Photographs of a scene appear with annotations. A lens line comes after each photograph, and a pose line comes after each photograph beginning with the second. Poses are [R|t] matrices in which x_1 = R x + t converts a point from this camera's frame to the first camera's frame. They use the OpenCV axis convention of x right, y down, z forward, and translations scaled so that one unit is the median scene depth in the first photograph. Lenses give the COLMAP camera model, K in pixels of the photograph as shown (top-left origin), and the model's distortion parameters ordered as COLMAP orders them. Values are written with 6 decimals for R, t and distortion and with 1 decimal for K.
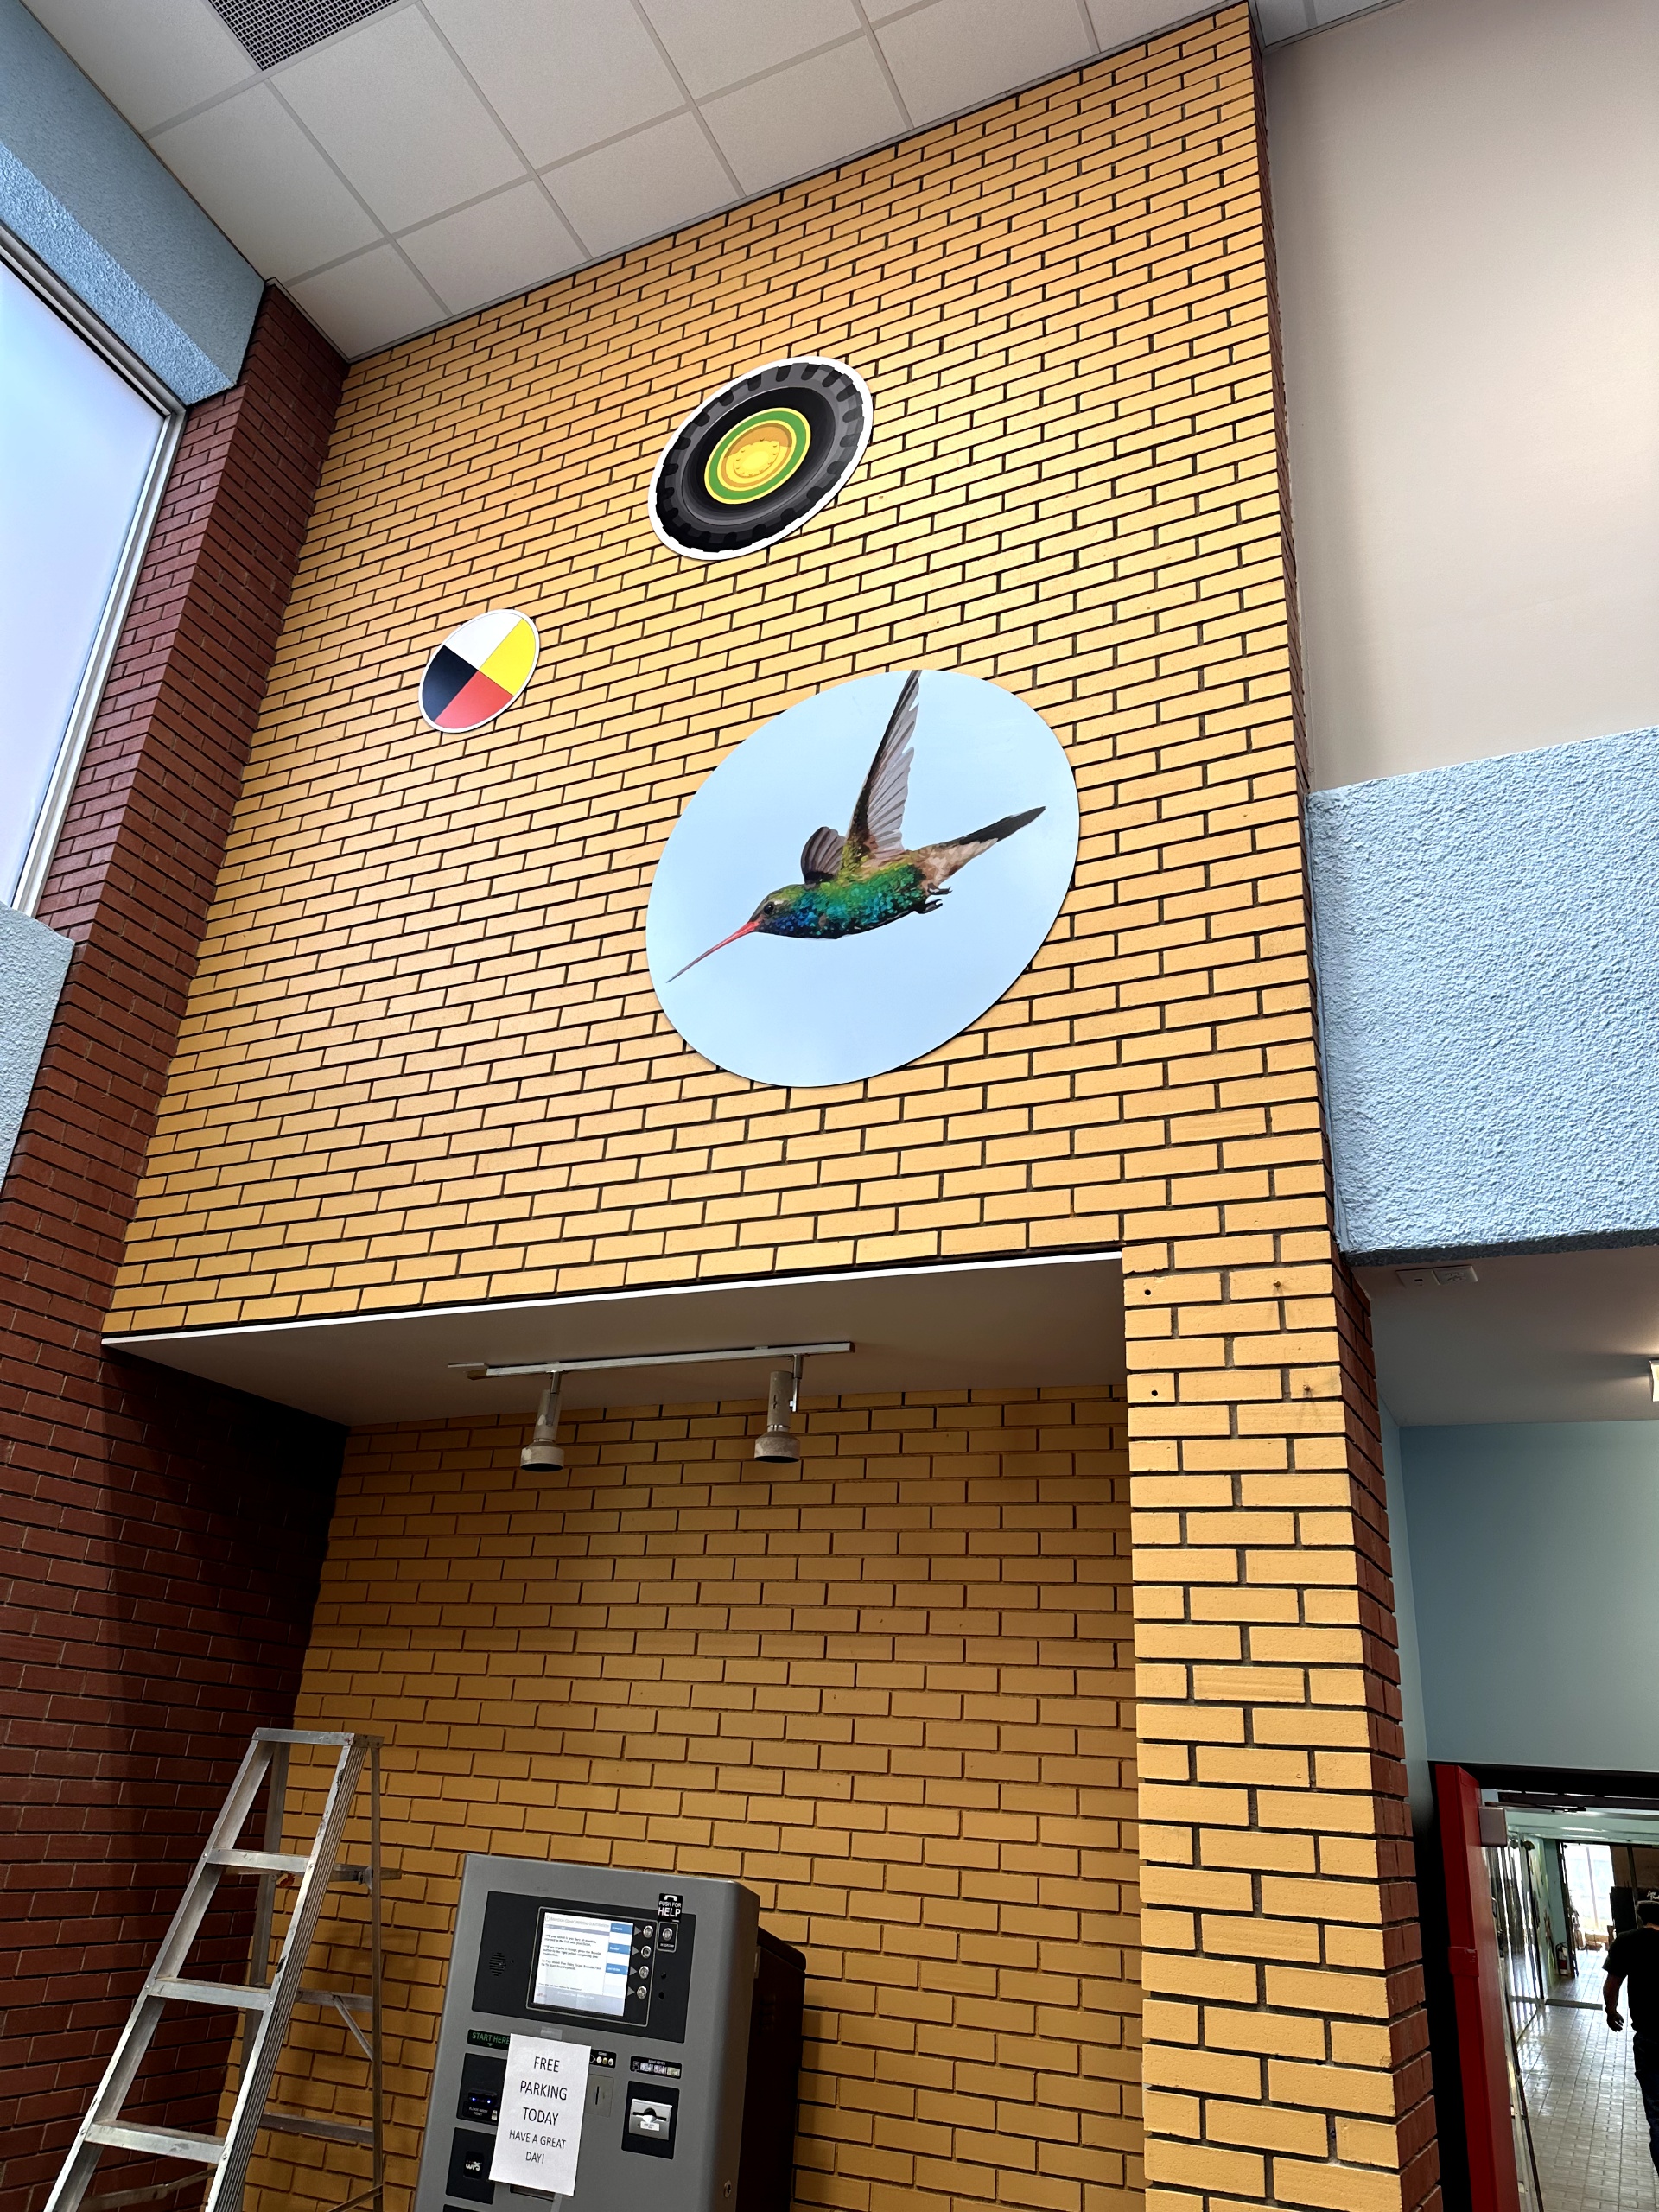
lens RADIAL K [[1578.3, 0, 815.5], [0, 1578.3, 1109.3], [0, 0, 1]] dist [0.047445, -0.036860]
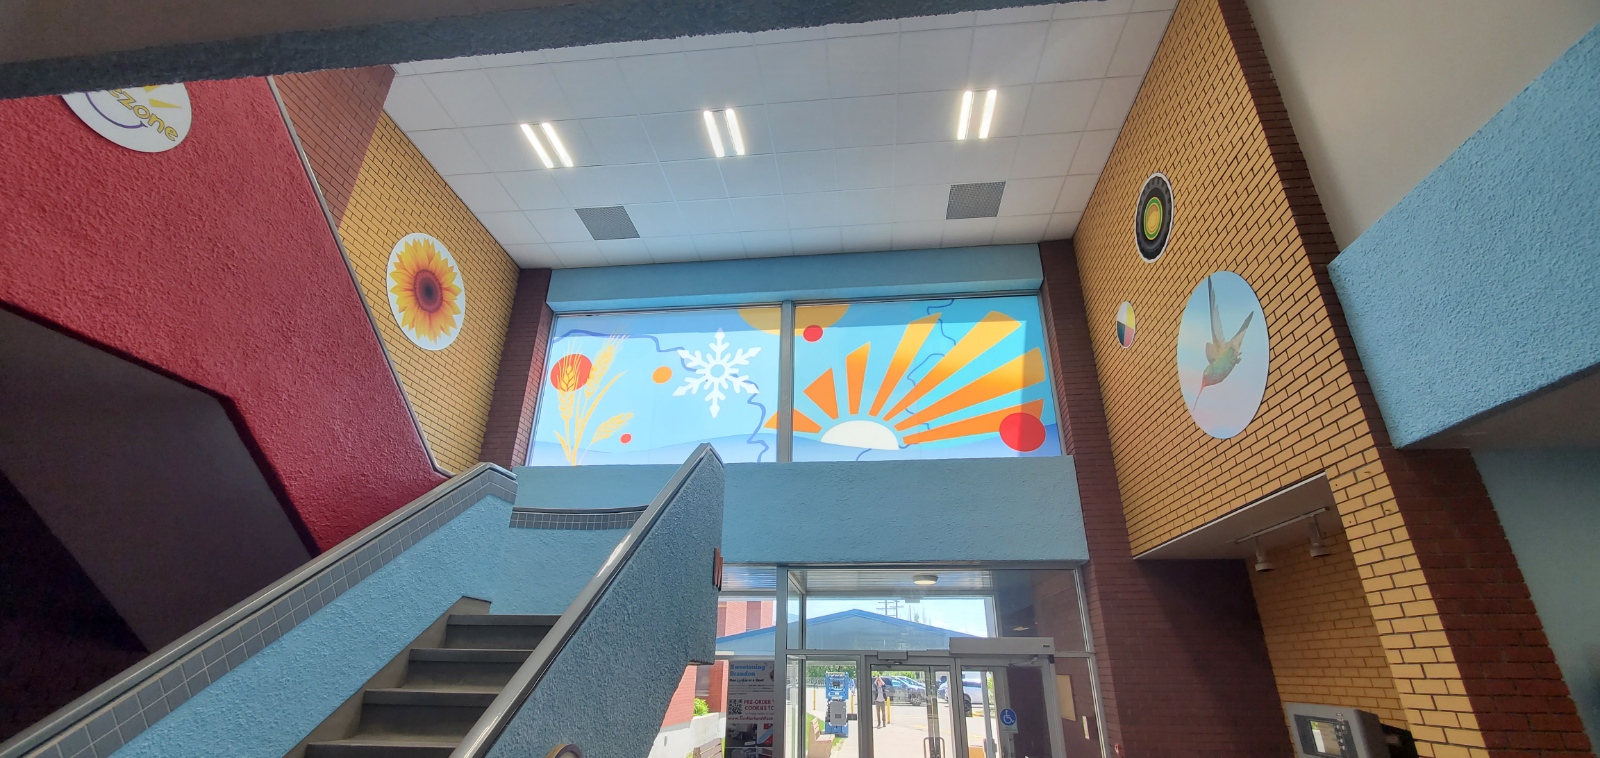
lens RADIAL K [[630.9, 0, 785.6], [0, 630.9, 407.4], [0, 0, 1]] dist [-0.013600, 0.000375]
pose [[0.319194, -0.422271, -0.848412, 0.788273], [0.388425, 0.874885, -0.289312, -0.050936], [0.864431, -0.237198, 0.443279, -0.224701]]
